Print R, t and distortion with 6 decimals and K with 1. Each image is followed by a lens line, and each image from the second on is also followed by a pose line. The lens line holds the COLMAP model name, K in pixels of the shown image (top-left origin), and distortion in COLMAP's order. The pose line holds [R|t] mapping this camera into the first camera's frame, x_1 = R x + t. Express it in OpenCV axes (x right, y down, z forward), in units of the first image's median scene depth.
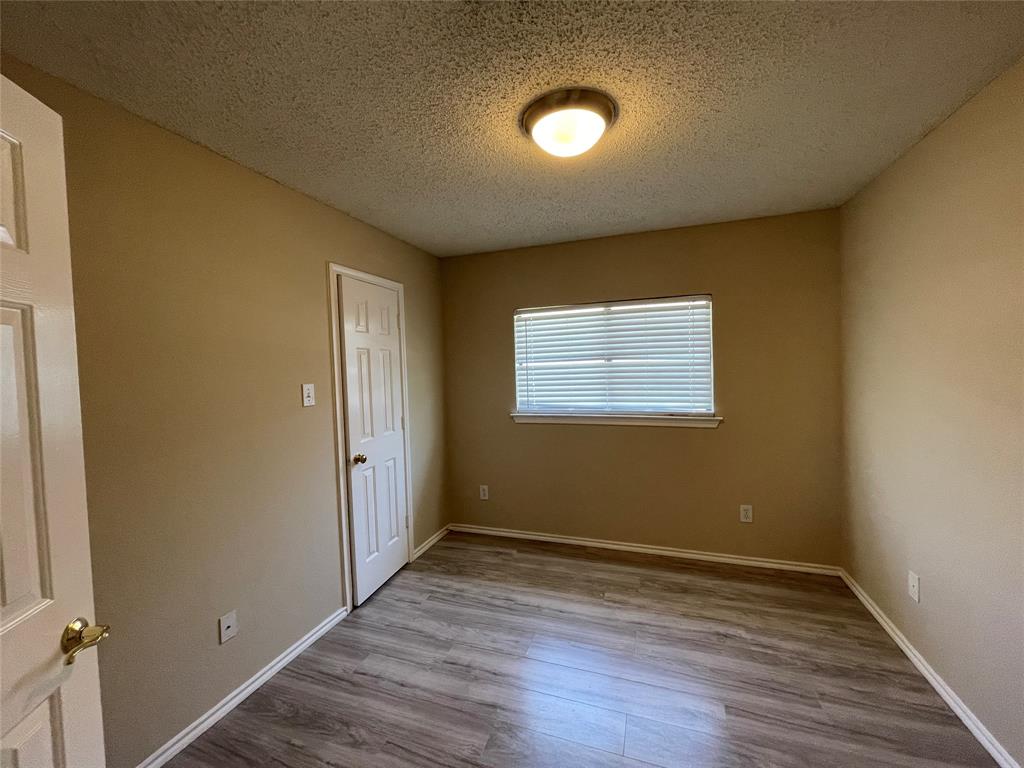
lens RADIAL K [[412.3, 0, 510.2], [0, 412.3, 382.7], [0, 0, 1]] dist [-0.002634, 0.001159]
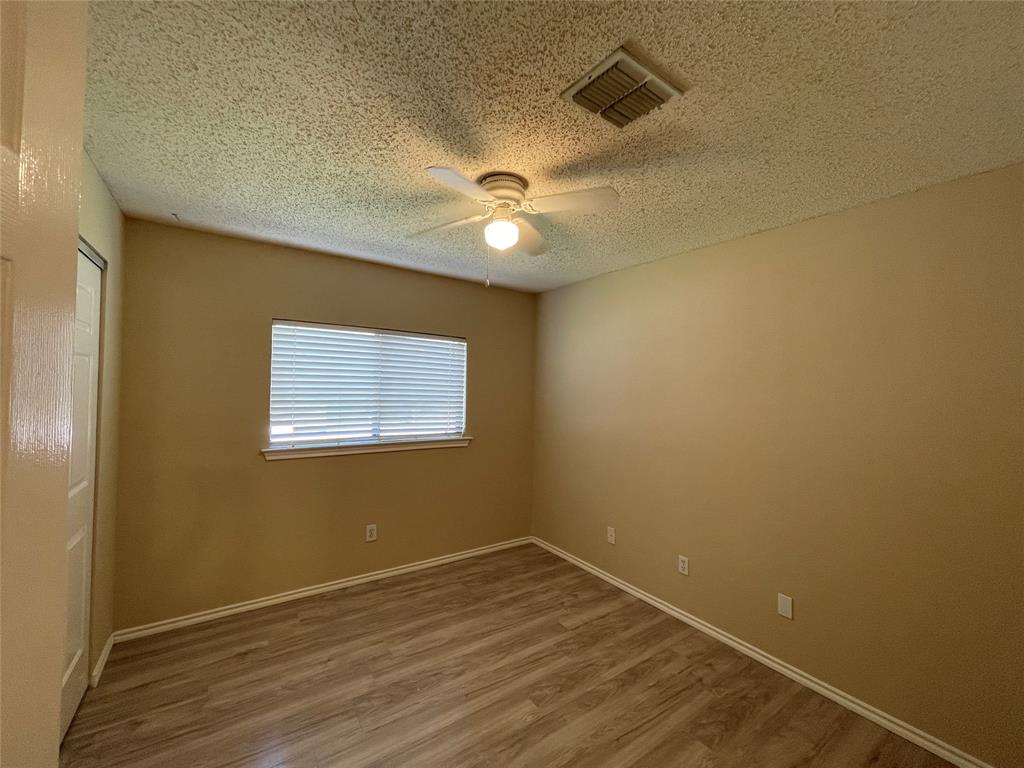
lens RADIAL K [[412.3, 0, 510.2], [0, 412.3, 382.7], [0, 0, 1]] dist [-0.002634, 0.001159]
pose [[0.604040, 0.050746, 0.795337, -0.370676], [0.008655, 0.997494, -0.070218, 0.008418], [-0.796907, 0.049298, 0.602087, 0.140479]]
